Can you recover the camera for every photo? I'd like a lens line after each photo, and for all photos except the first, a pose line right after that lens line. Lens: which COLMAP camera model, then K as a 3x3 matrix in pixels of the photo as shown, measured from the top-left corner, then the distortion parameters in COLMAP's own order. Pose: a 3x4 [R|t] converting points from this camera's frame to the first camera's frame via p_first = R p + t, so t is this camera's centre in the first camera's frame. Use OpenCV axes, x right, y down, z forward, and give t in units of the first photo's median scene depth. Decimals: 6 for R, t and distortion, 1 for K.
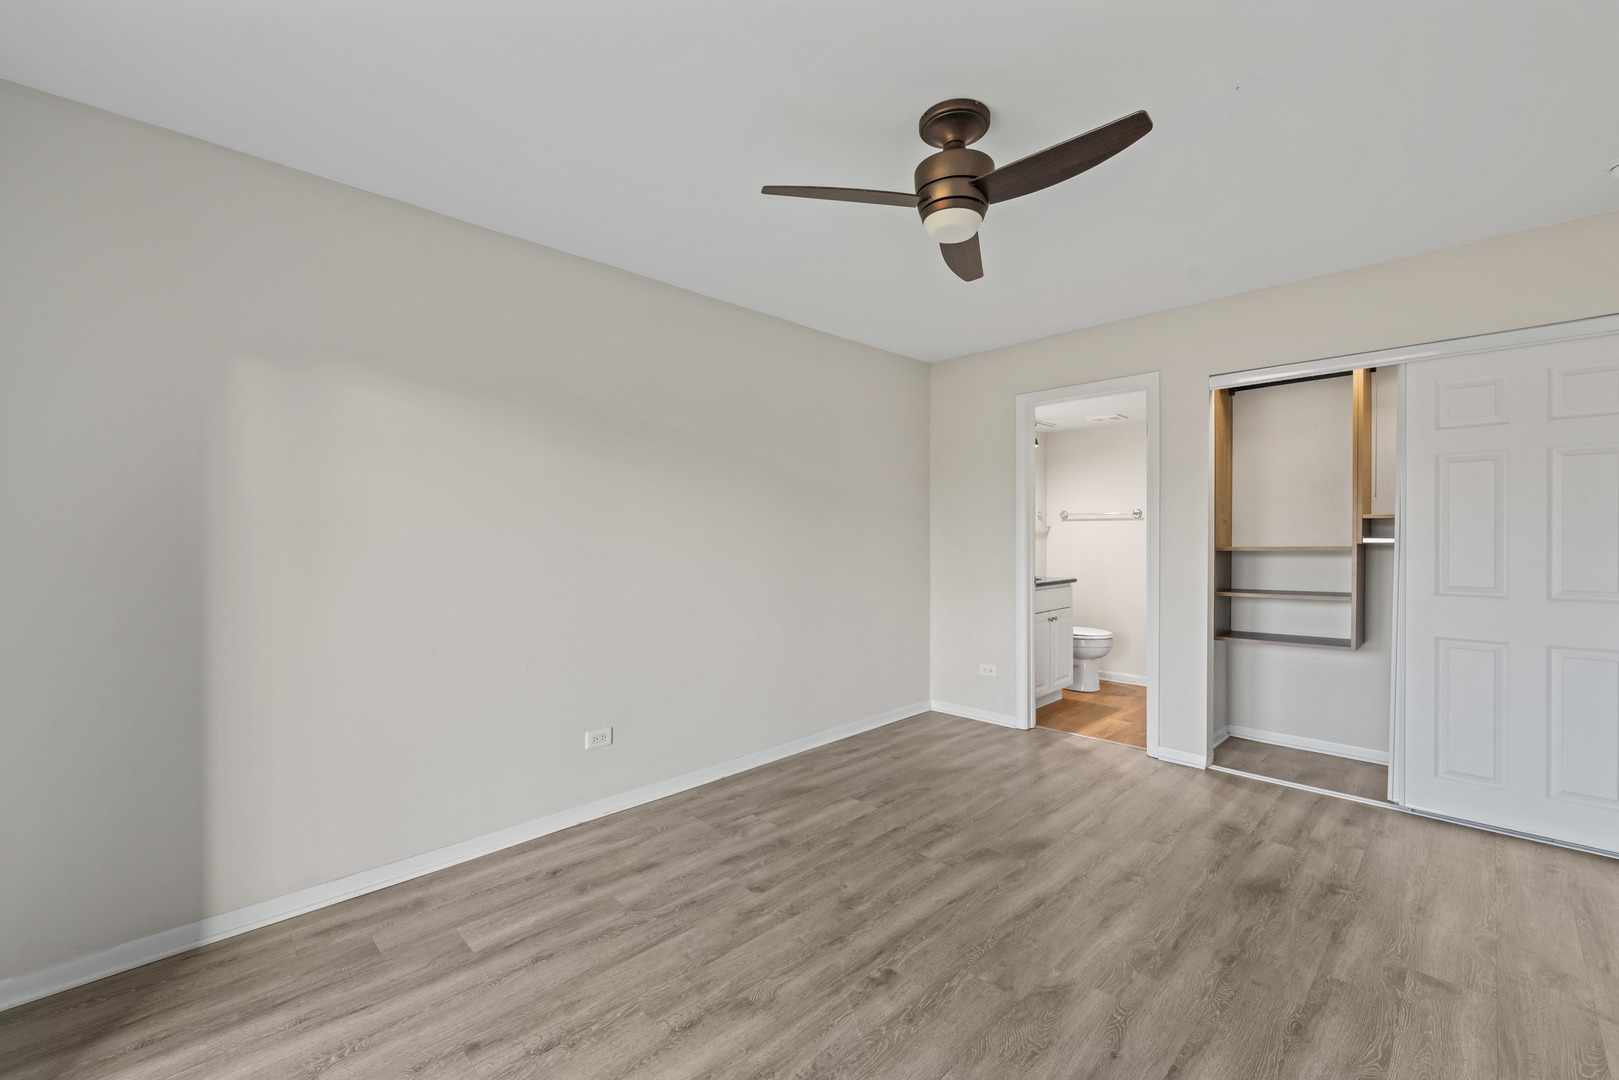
lens RADIAL K [[661.3, 0, 806.9], [0, 661.3, 538.1], [0, 0, 1]] dist [-0.001356, -0.000321]
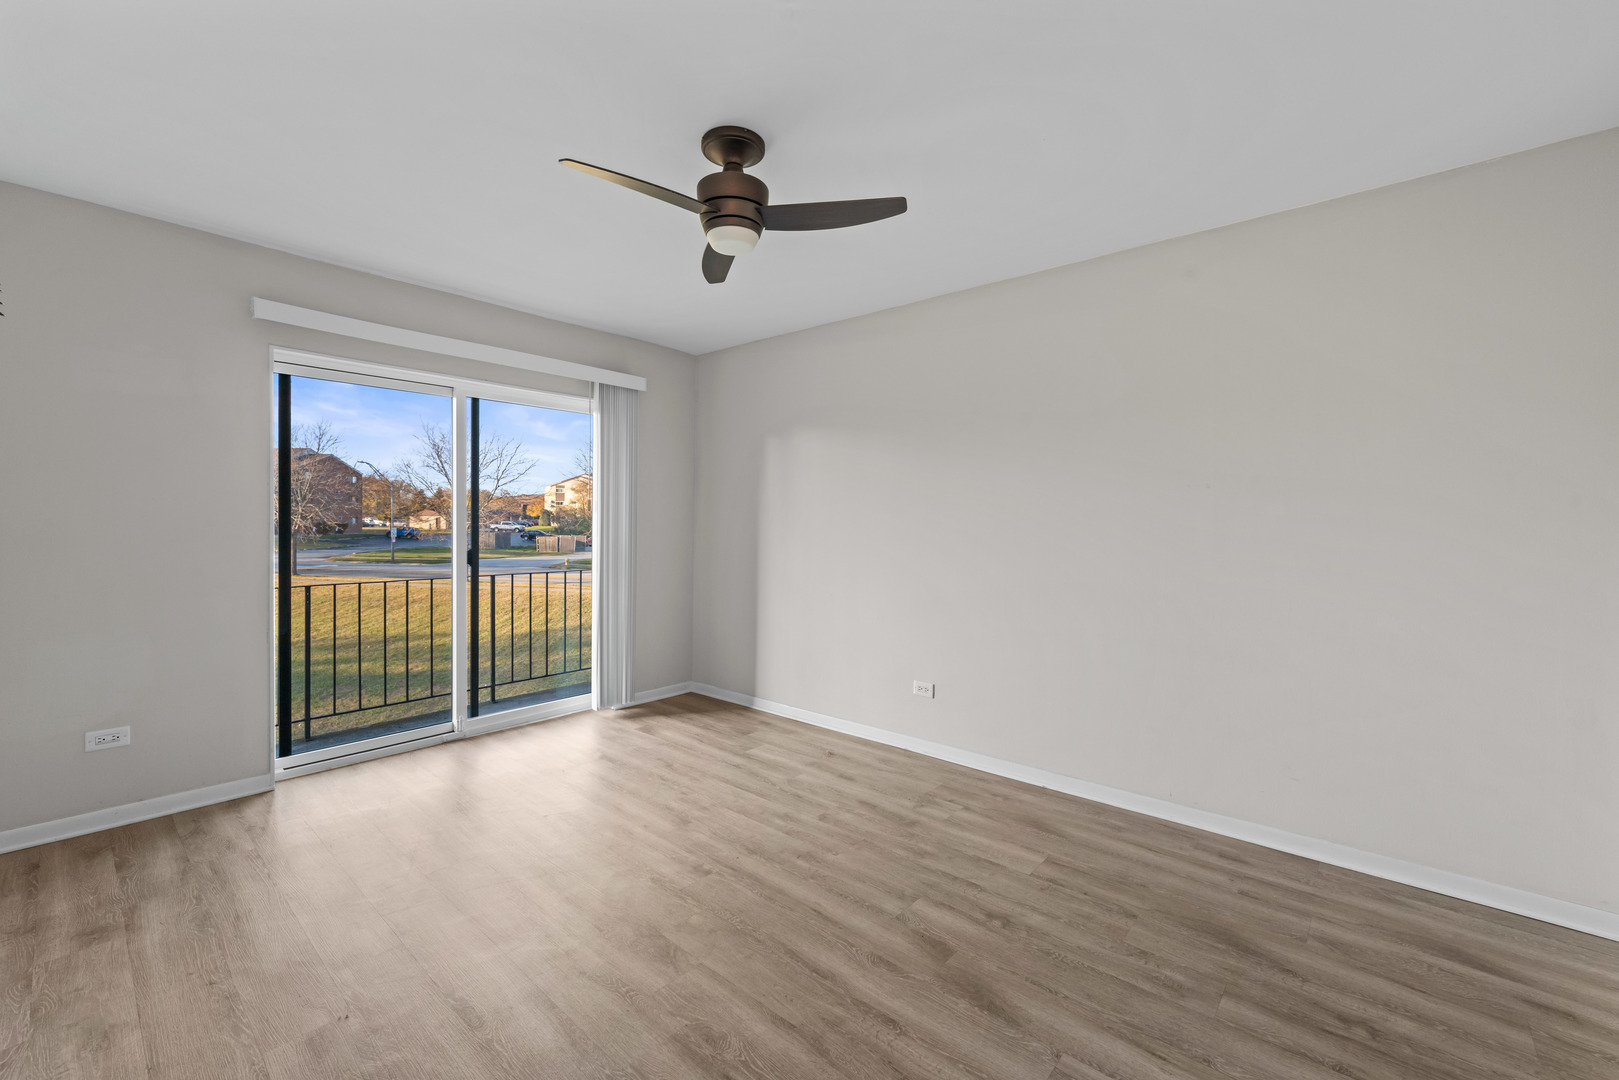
lens RADIAL K [[661.3, 0, 806.9], [0, 661.3, 538.1], [0, 0, 1]] dist [-0.001356, -0.000321]
pose [[0.080125, 0.028236, -0.996385, 1.032154], [-0.014512, 0.999526, 0.027158, -0.001200], [0.996679, 0.012283, 0.080496, 0.824168]]
